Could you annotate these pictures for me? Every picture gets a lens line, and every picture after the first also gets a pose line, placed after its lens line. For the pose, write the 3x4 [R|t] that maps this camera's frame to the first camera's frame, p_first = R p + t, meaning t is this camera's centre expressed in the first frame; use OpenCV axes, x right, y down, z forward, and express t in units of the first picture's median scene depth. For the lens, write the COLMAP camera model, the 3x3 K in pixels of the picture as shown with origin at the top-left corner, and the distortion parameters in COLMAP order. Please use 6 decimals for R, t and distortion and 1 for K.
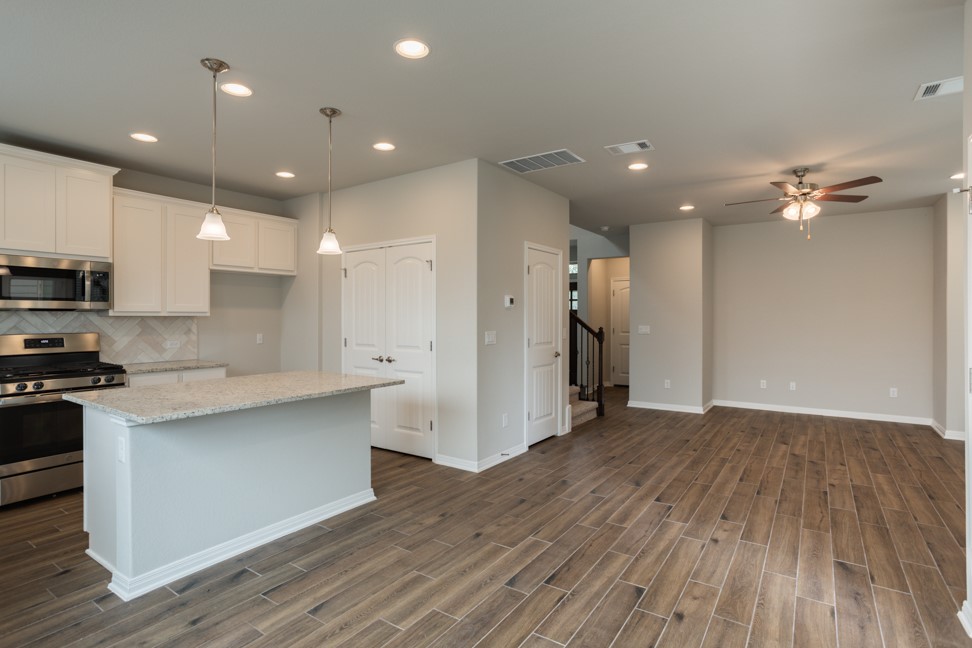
lens RADIAL K [[485.2, 0, 488.5], [0, 485.2, 321.0], [0, 0, 1]] dist [0.003034, 0.000881]
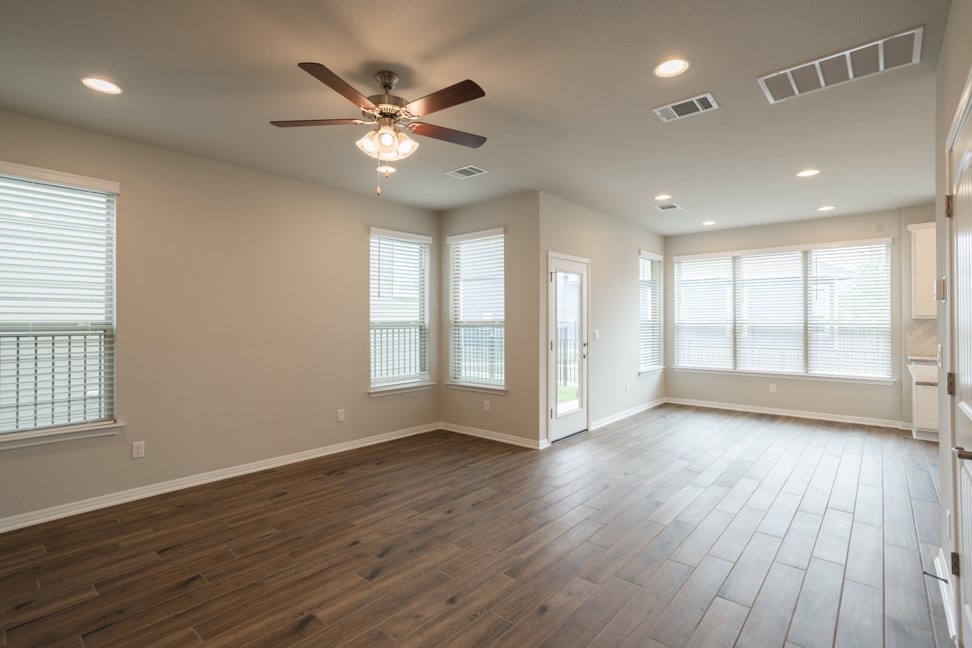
lens RADIAL K [[465.7, 0, 491.0], [0, 465.7, 319.7], [0, 0, 1]] dist [-0.023648, 0.013747]
pose [[-0.993791, 0.002035, 0.111248, 0.483369], [0.002464, 0.999990, 0.003711, -0.011025], [-0.111239, 0.003962, -0.993786, 1.641932]]
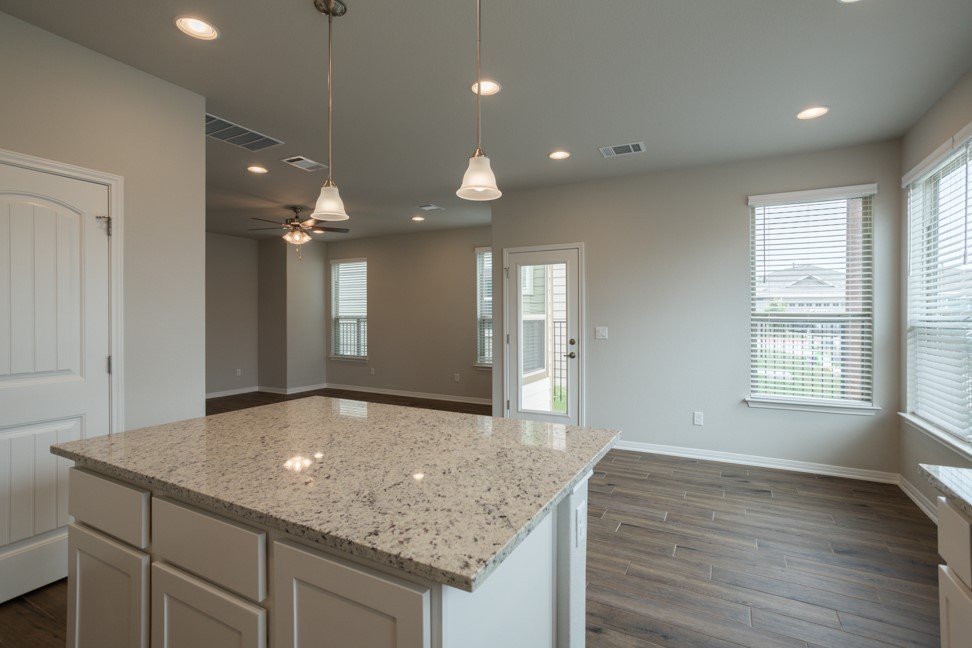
lens RADIAL K [[465.7, 0, 488.3], [0, 465.7, 317.3], [0, 0, 1]] dist [-0.023648, 0.013747]
pose [[-0.102822, -0.003535, 0.994693, -0.743690], [0.009408, 0.999946, 0.004526, -0.003787], [-0.994655, 0.009823, -0.102783, 0.635352]]
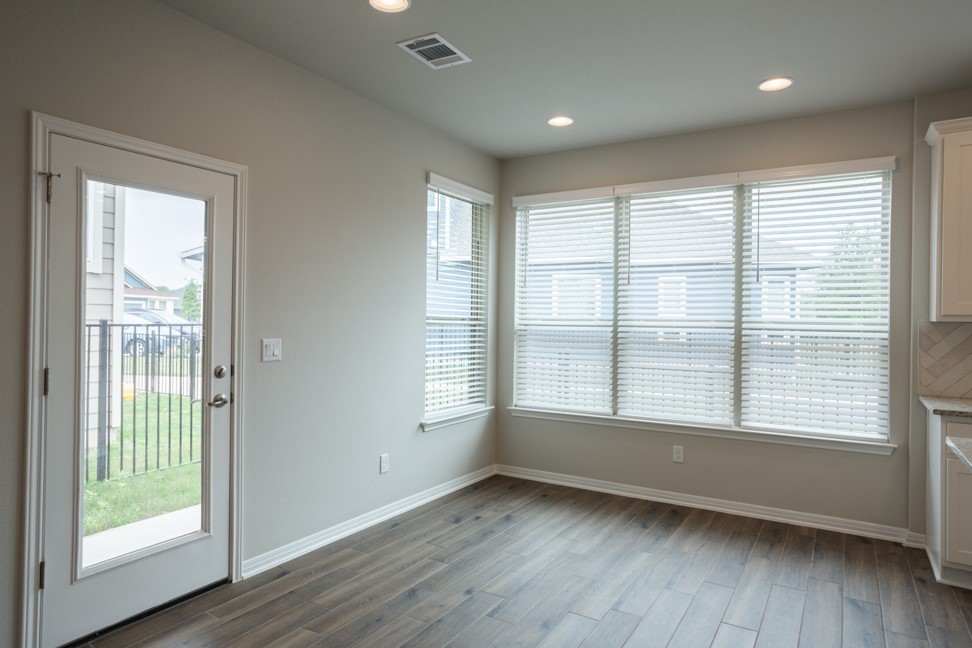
lens RADIAL K [[601.9, 0, 491.3], [0, 601.9, 319.9], [0, 0, 1]] dist [-0.007292, 0.002600]
pose [[-0.998707, -0.013638, -0.048977, 0.092581], [-0.014025, 0.999873, 0.007580, -0.006067], [0.048868, 0.008257, -0.998771, 1.013262]]
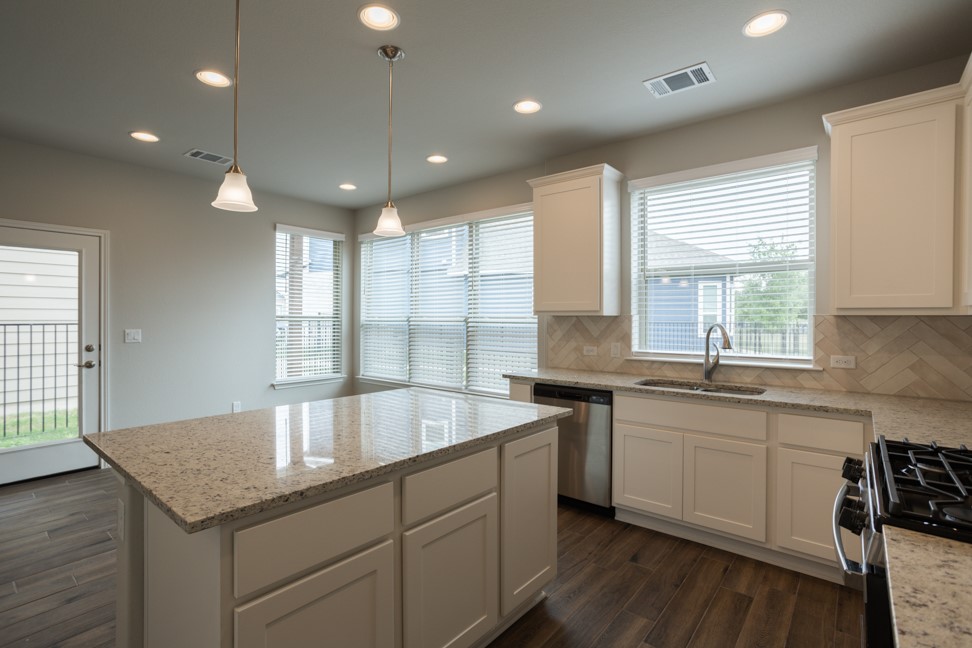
lens RADIAL K [[465.7, 0, 481.4], [0, 465.7, 318.7], [0, 0, 1]] dist [-0.023648, 0.013747]
pose [[-0.993816, -0.004386, 0.110952, -0.520691], [-0.003312, 0.999946, 0.009869, -0.008637], [-0.110989, 0.009440, -0.993777, 1.149902]]
